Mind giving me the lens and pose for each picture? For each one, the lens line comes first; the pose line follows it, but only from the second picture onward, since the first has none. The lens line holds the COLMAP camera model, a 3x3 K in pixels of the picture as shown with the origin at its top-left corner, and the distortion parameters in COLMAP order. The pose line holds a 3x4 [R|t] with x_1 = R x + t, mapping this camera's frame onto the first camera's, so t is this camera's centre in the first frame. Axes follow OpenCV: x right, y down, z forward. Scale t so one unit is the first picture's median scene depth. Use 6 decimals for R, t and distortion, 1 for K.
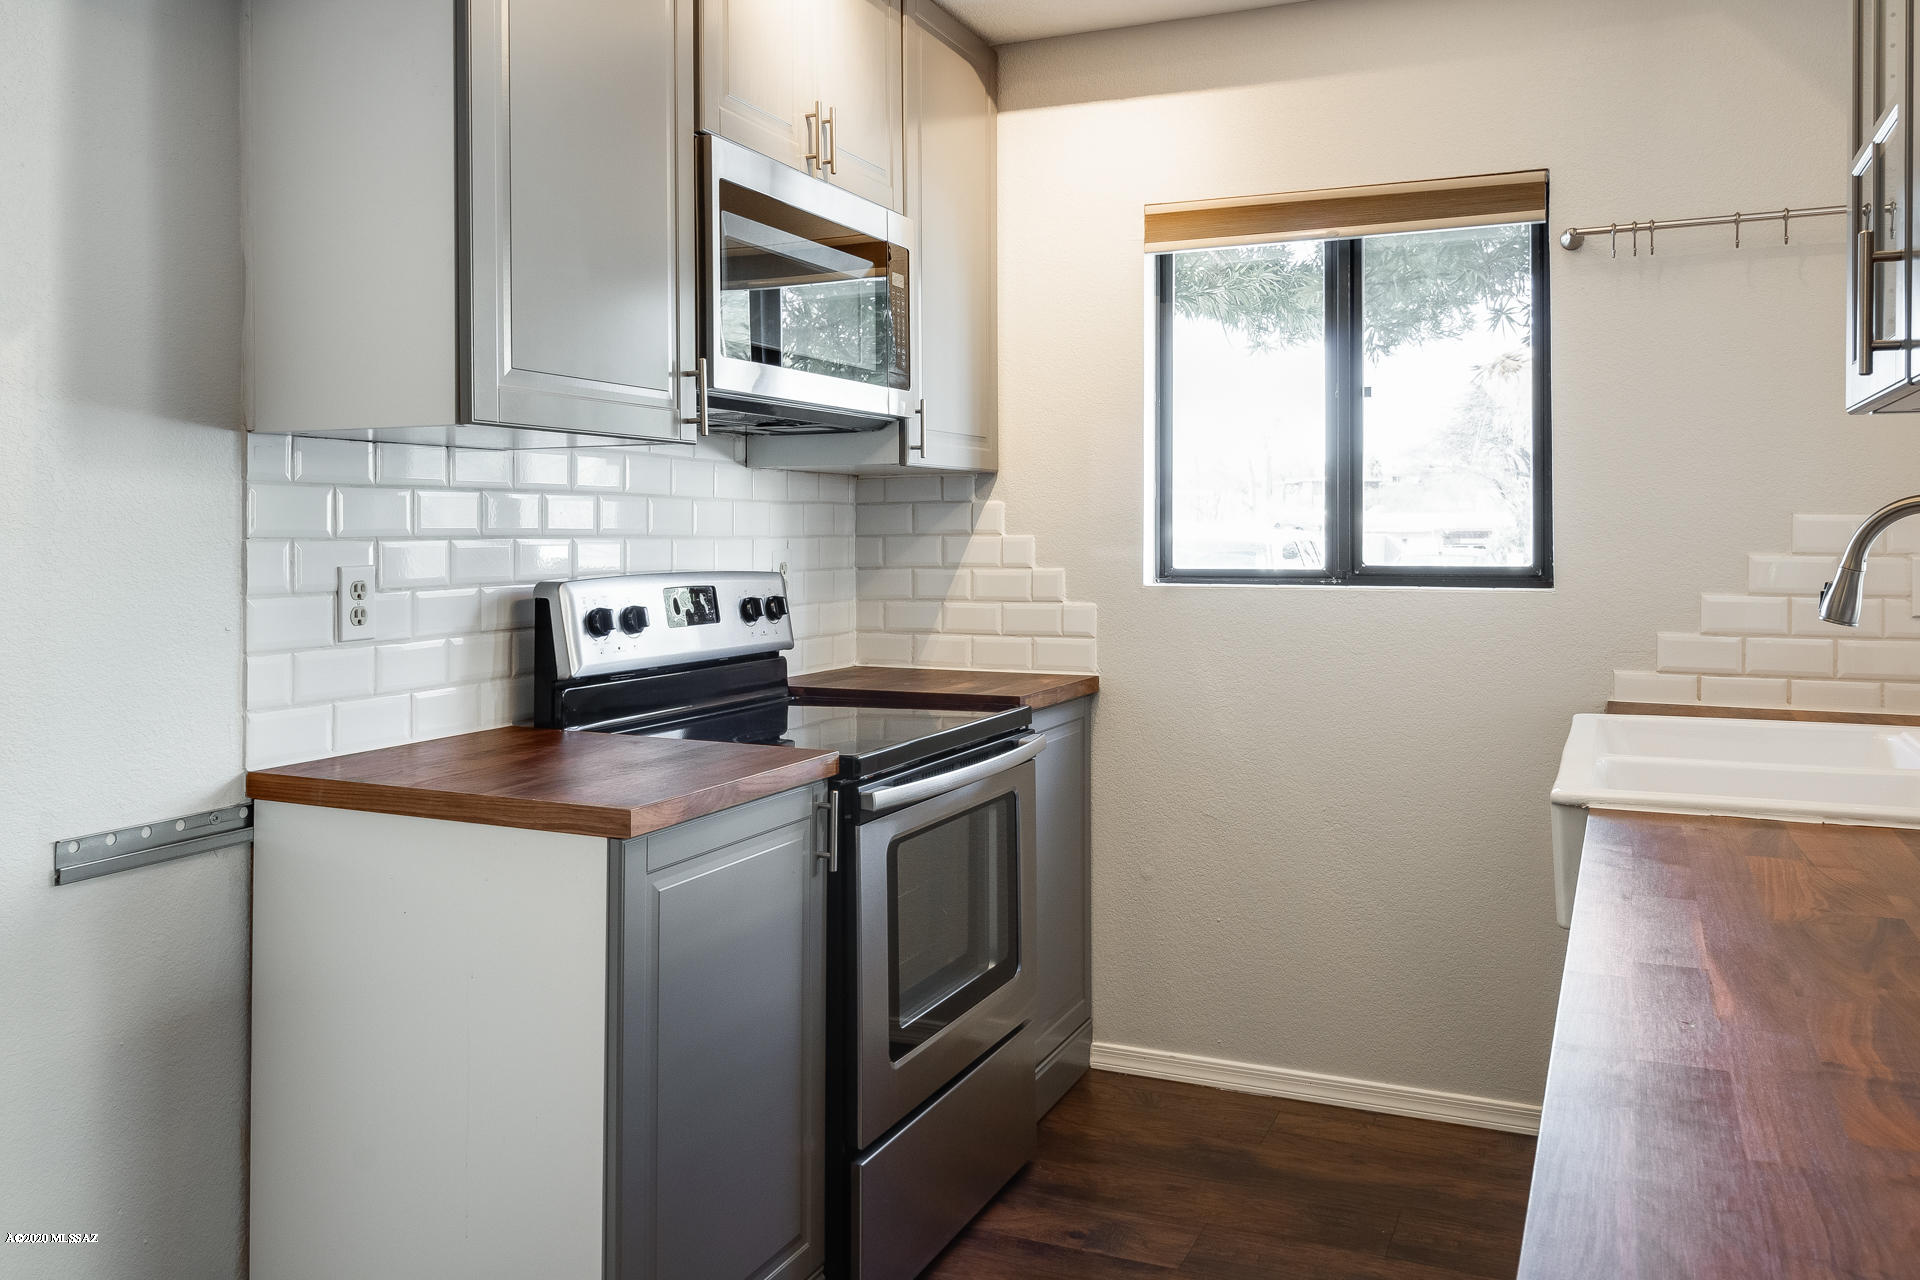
lens RADIAL K [[1515.6, 0, 963.6], [0, 1515.6, 539.2], [0, 0, 1]] dist [0.012329, -0.006607]
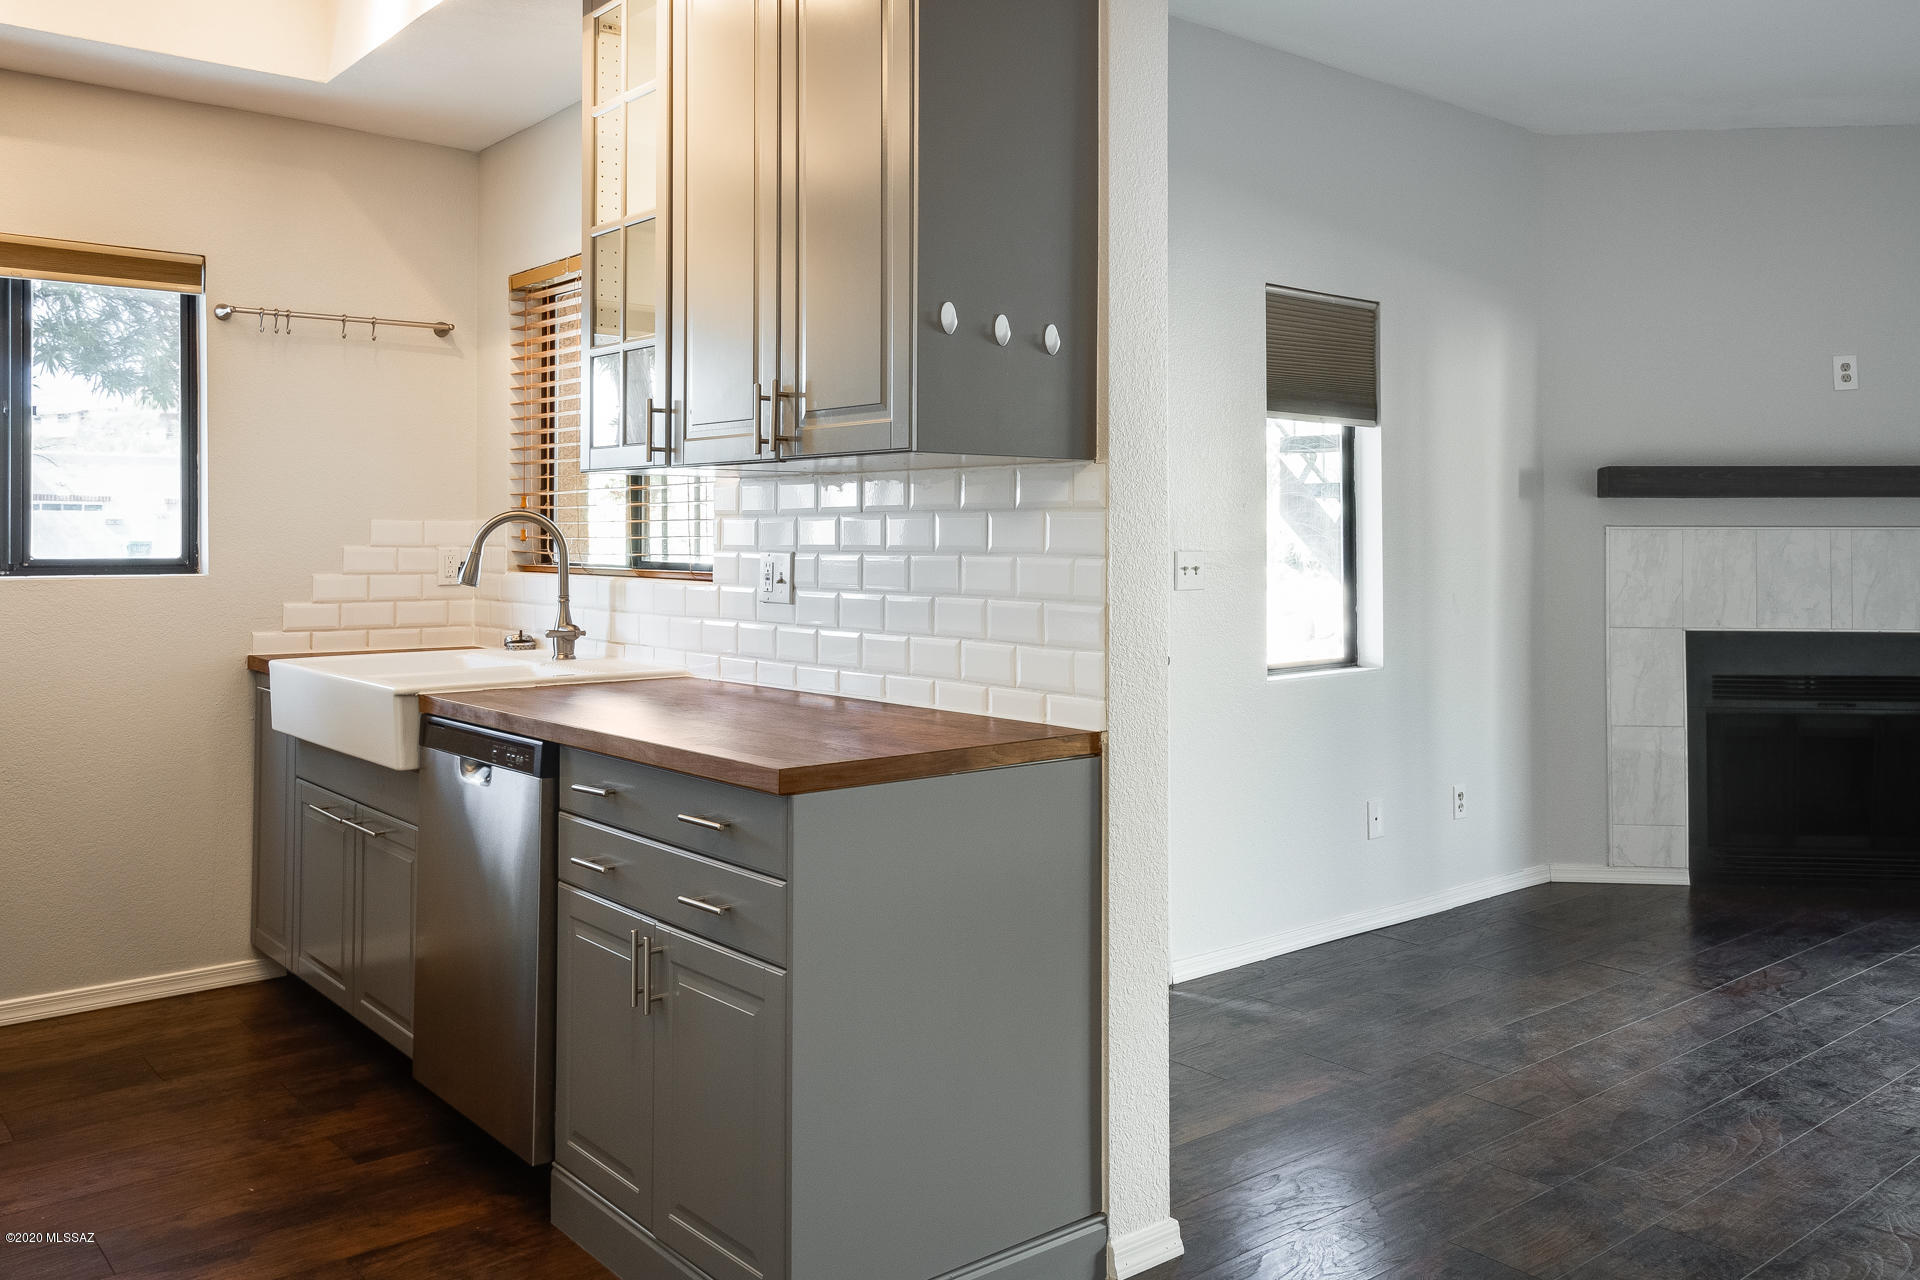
lens RADIAL K [[1518.3, 0, 967.6], [0, 1518.3, 523.5], [0, 0, 1]] dist [0.013766, -0.008941]
pose [[0.439512, 0.008472, 0.898197, -0.531058], [-0.000468, 0.999958, -0.009203, 0.000777], [-0.898237, 0.003624, 0.439497, -0.184371]]
